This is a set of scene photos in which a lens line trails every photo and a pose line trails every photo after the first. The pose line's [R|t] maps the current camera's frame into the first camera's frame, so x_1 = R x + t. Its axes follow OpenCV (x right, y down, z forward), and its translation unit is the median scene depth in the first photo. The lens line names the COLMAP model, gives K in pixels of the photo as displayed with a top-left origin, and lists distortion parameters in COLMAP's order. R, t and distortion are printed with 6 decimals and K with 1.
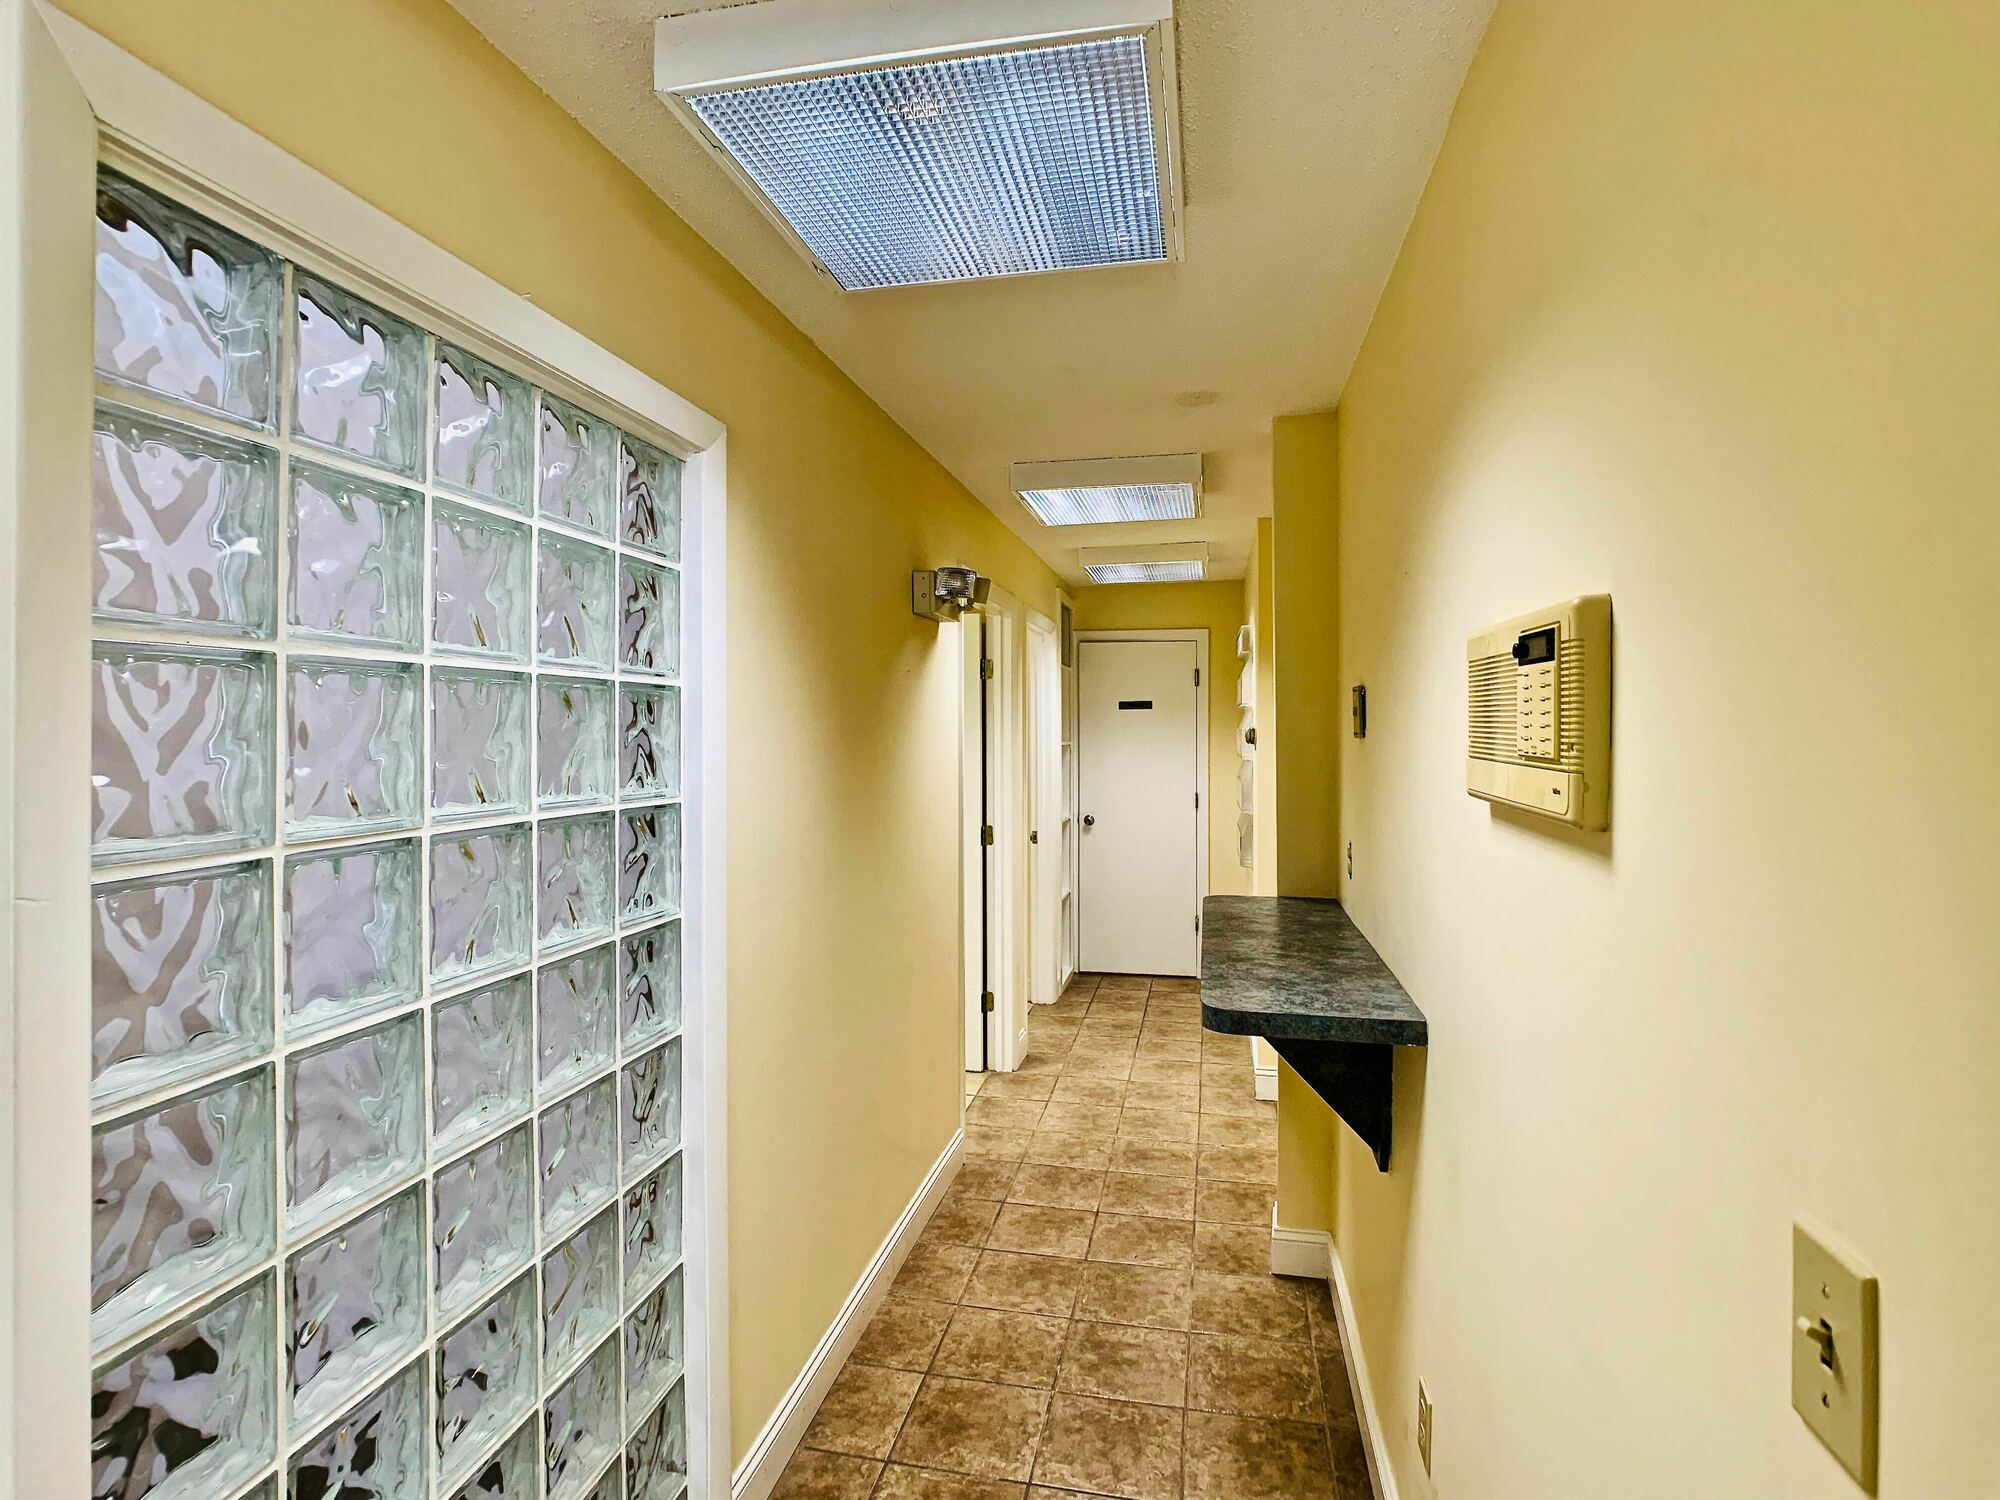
lens RADIAL K [[1033.3, 0, 996.1], [0, 1033.3, 720.6], [0, 0, 1]] dist [-0.076339, 0.024239]
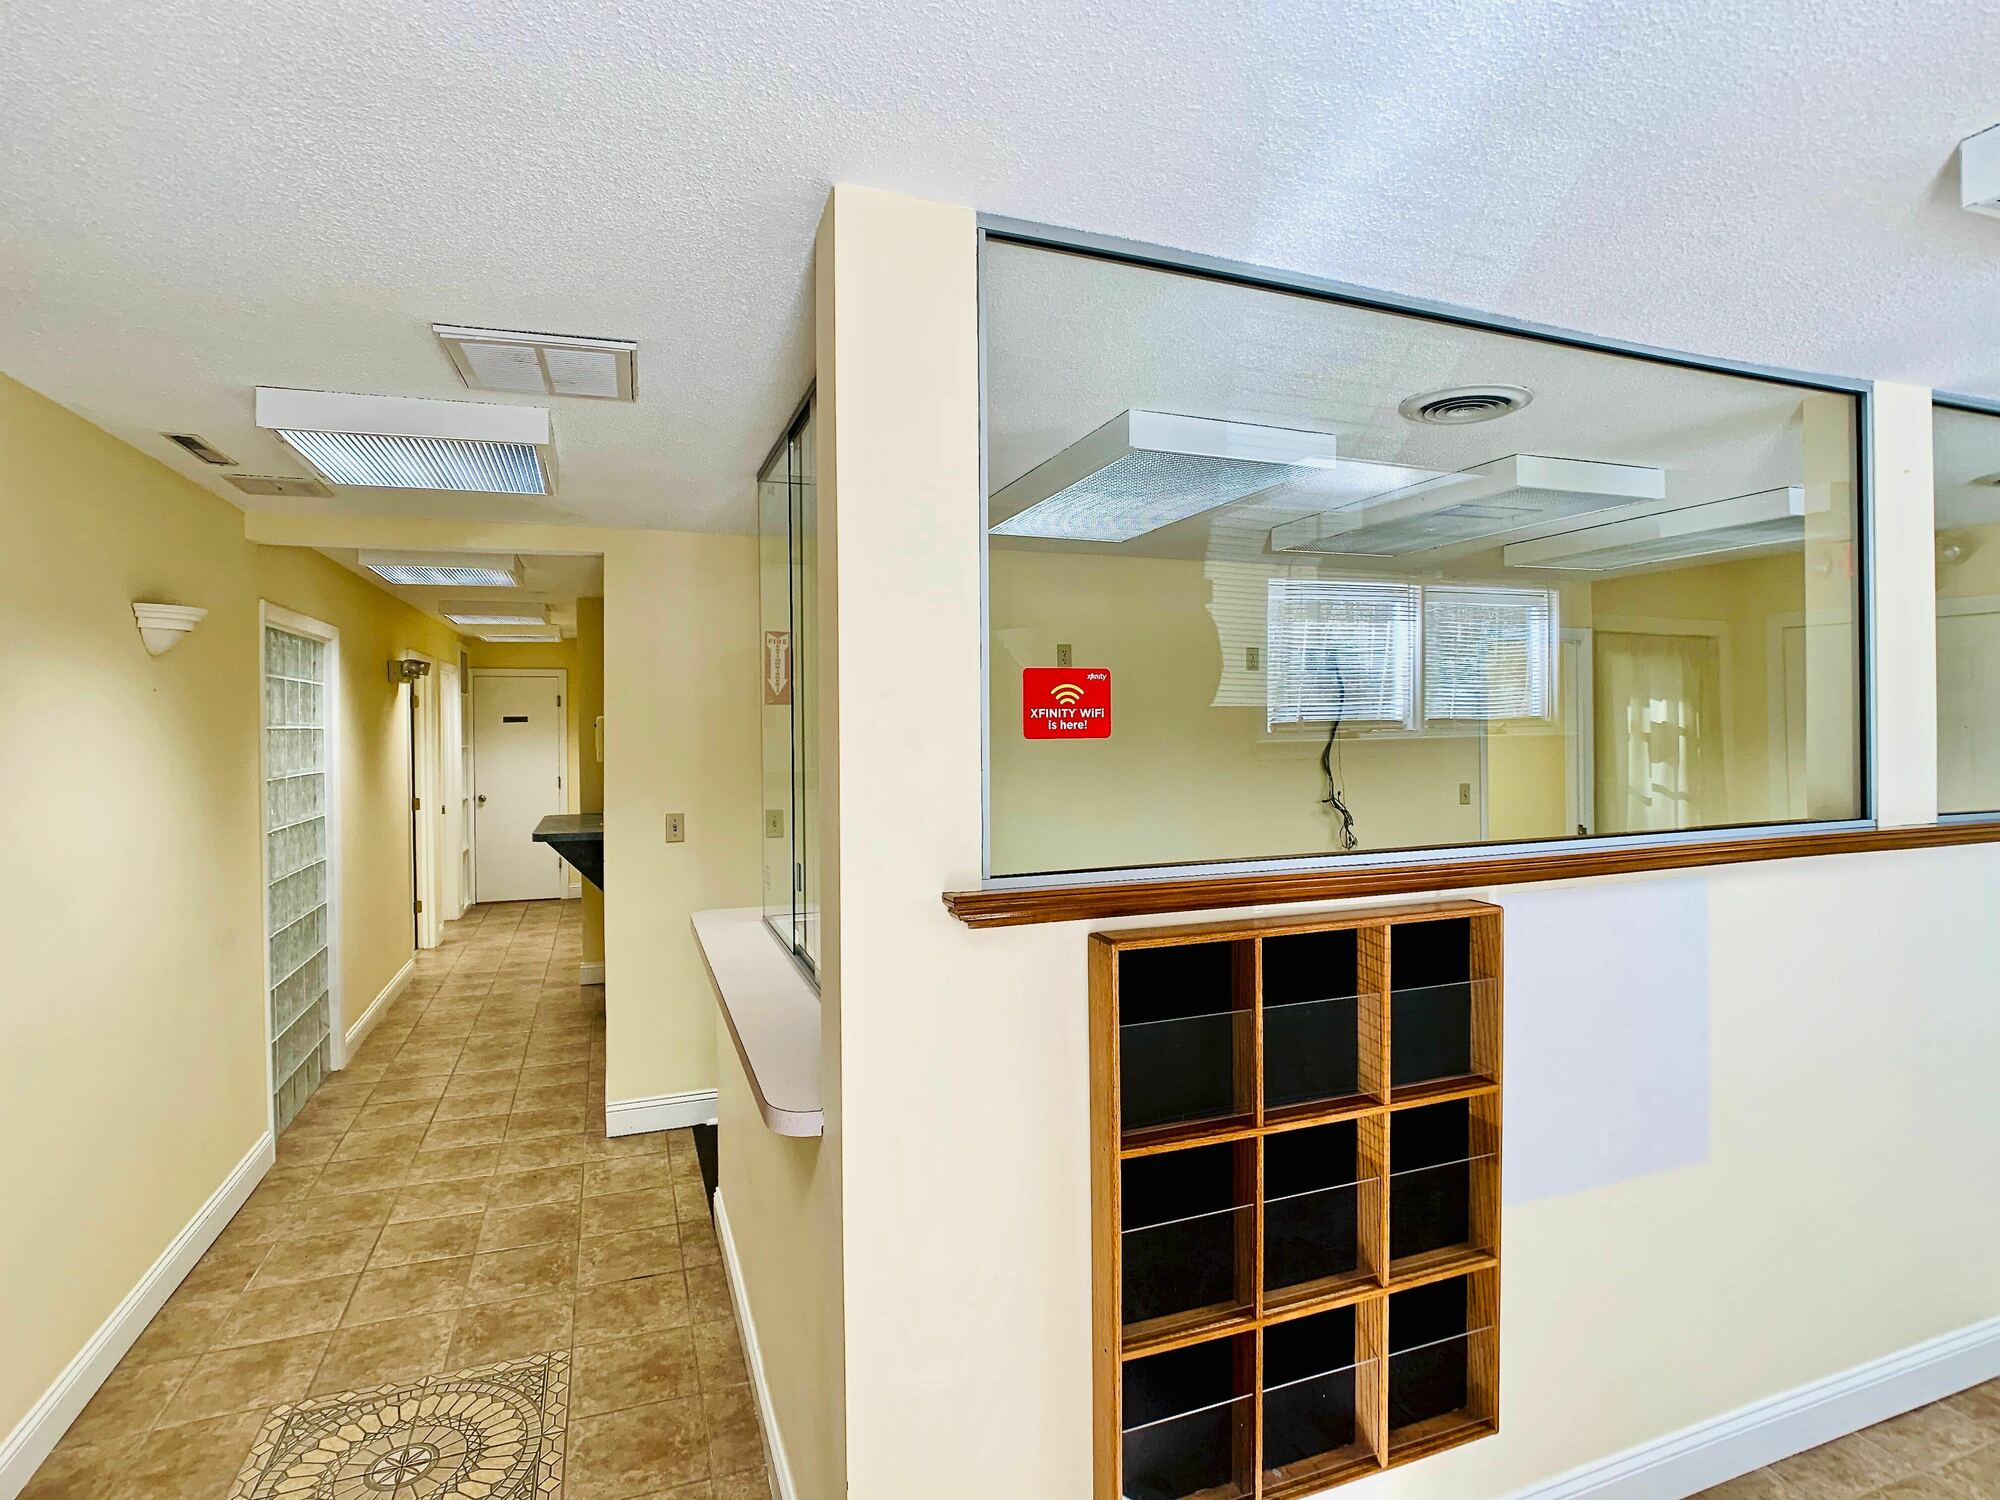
lens RADIAL K [[1033.3, 0, 996.1], [0, 1033.3, 720.6], [0, 0, 1]] dist [-0.076339, 0.024239]
pose [[0.844063, -0.005123, 0.536219, -0.088748], [0.004135, 0.999987, 0.003045, -0.021231], [-0.536227, -0.000353, 0.844073, -0.824416]]
